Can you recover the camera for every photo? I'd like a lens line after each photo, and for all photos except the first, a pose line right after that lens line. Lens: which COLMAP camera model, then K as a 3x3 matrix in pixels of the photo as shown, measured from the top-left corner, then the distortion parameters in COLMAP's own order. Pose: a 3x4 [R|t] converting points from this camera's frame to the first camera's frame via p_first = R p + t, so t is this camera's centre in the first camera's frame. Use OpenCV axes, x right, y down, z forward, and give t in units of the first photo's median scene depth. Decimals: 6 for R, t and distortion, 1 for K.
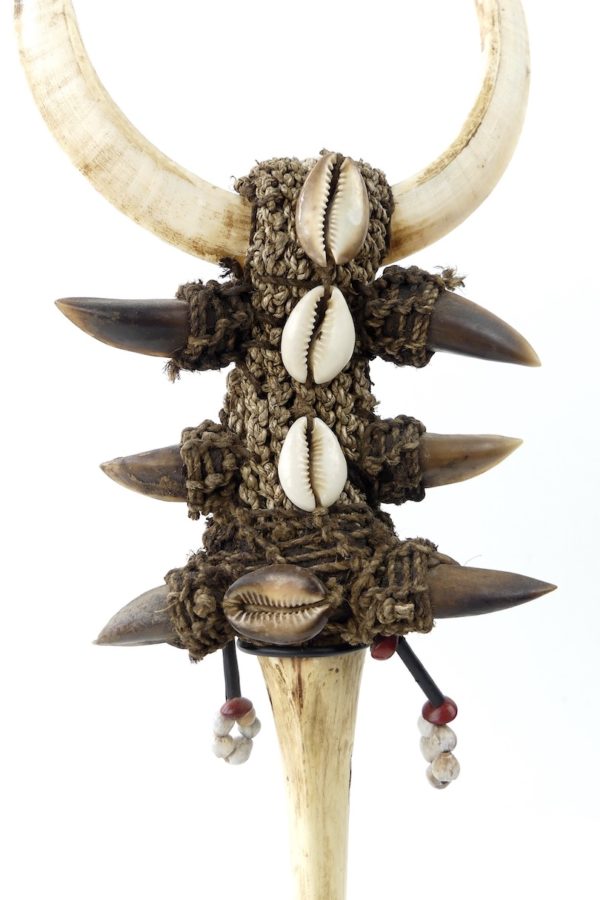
lens RADIAL K [[893.8, 0, 297.1], [0, 893.8, 472.5], [0, 0, 1]] dist [-0.025441, -0.008181]
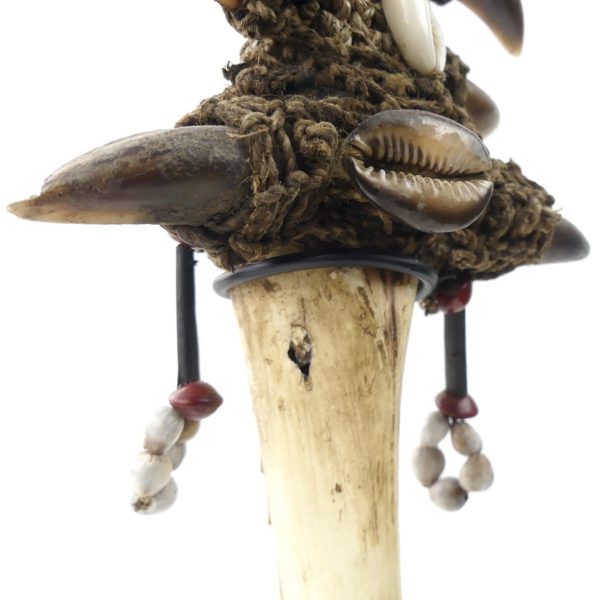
lens RADIAL K [[710.0, 0, 312.6], [0, 710.0, 300.2], [0, 0, 1]] dist [-0.014934, -0.011404]
pose [[0.704774, 0.181882, 0.685720, -0.391795], [-0.034211, 0.974166, -0.223228, 0.341218], [-0.708606, 0.133866, 0.692789, 0.690918]]
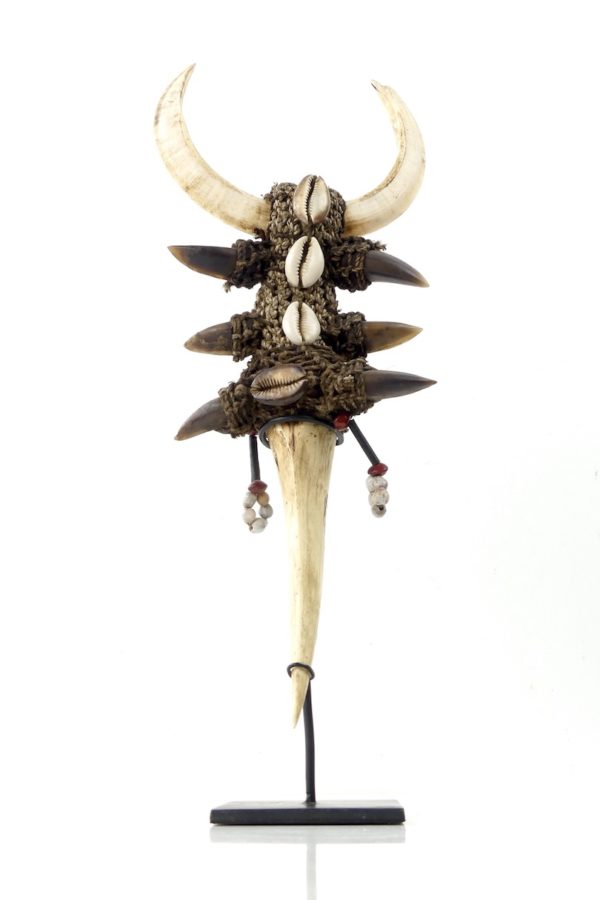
lens RADIAL K [[917.5, 0, 300.0], [0, 917.5, 450.0], [0, 0, 1]] dist [0.015010, 0.002473]
pose [[0.998973, -0.006943, -0.044777, 0.096863], [-0.008883, 0.939008, -0.343781, 0.879925], [0.044433, 0.343826, 0.937982, -0.679858]]
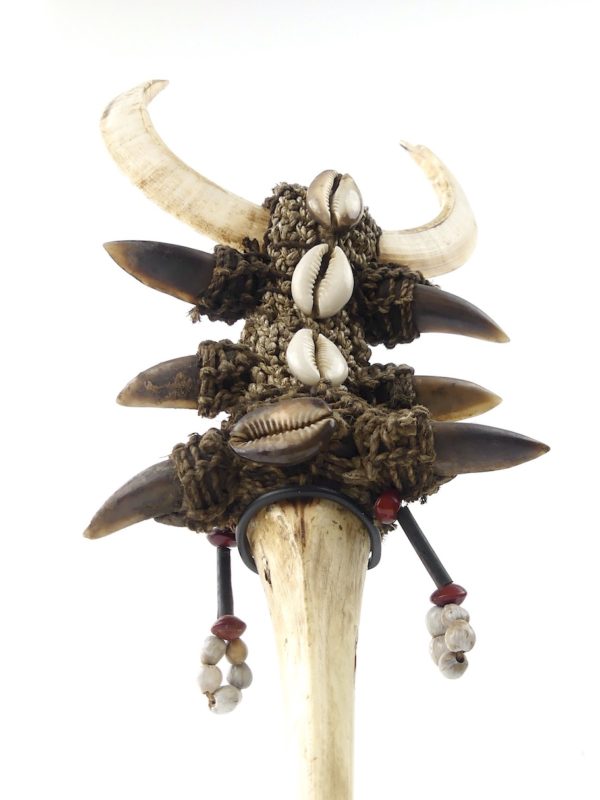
lens RADIAL K [[846.4, 0, 332.8], [0, 846.4, 566.7], [0, 0, 1]] dist [-0.013856, -0.012730]
pose [[0.997365, 0.035131, 0.063468, -0.020845], [0.005310, 0.837211, -0.546854, 0.775251], [-0.072348, 0.545751, 0.834819, 0.263640]]
